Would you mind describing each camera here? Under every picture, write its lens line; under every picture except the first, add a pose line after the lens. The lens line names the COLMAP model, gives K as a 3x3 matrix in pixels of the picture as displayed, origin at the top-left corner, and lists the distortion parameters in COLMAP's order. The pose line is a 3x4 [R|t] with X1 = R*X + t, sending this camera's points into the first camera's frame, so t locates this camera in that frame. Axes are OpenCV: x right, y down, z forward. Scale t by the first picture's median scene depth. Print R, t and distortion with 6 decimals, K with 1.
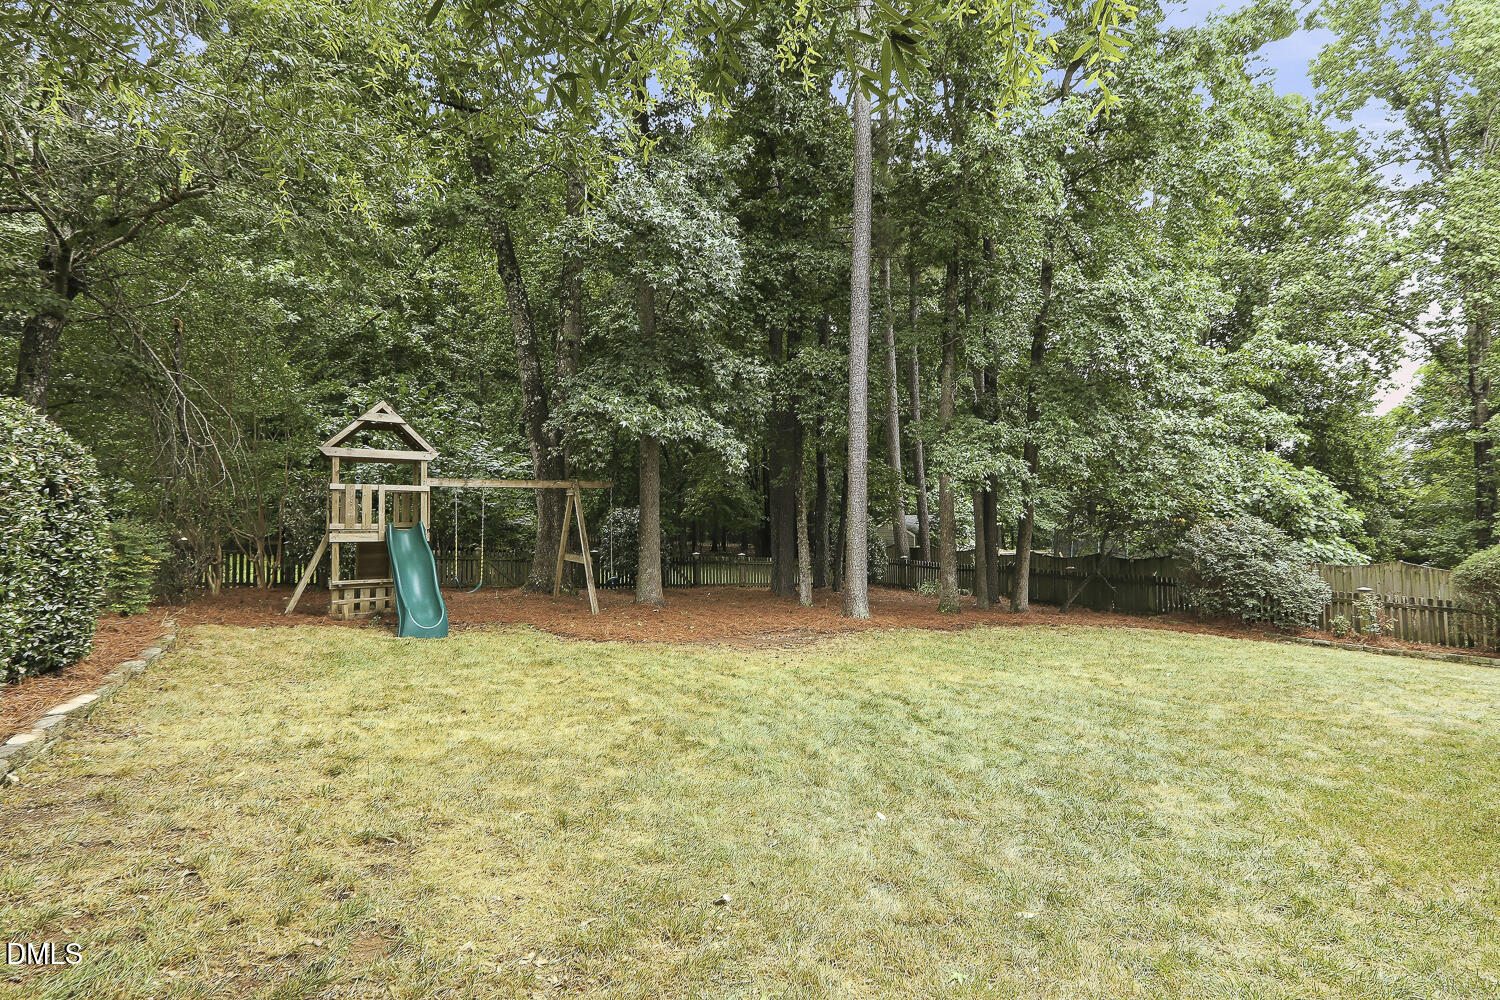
lens RADIAL K [[682.2, 0, 780.7], [0, 682.2, 504.0], [0, 0, 1]] dist [0.001012, 0.005028]
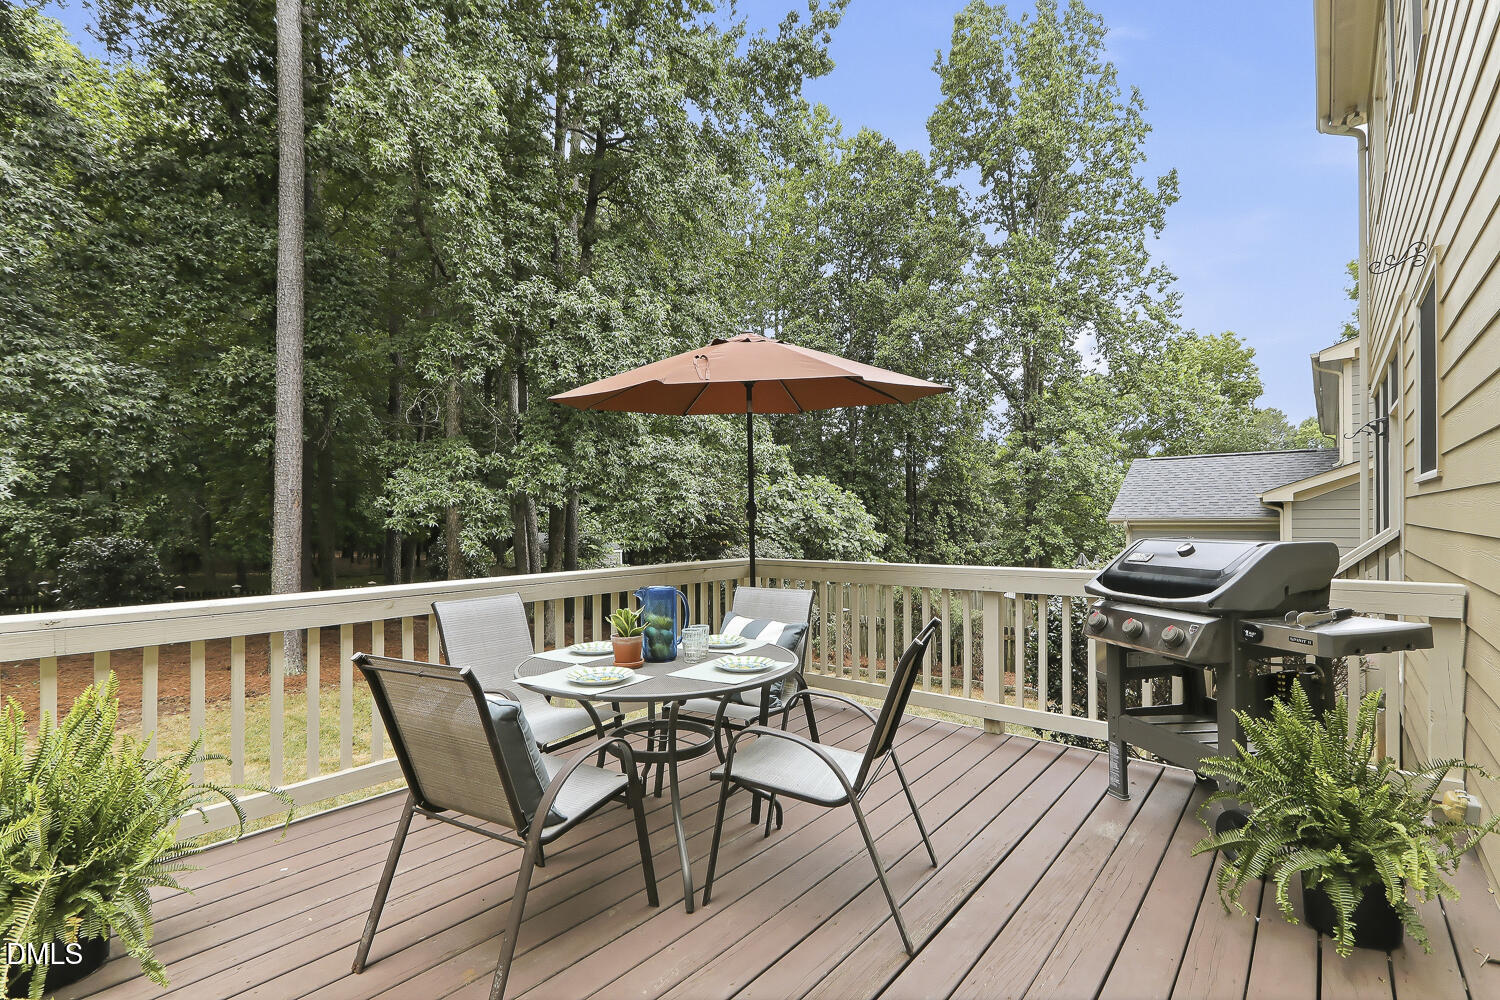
lens RADIAL K [[682.2, 0, 744.1], [0, 682.2, 520.2], [0, 0, 1]] dist [0.001012, 0.005028]
pose [[0.953821, -0.007585, 0.300279, 0.450886], [0.003257, 0.999883, 0.014913, -0.038300], [-0.300358, -0.013246, 0.953735, 0.045470]]
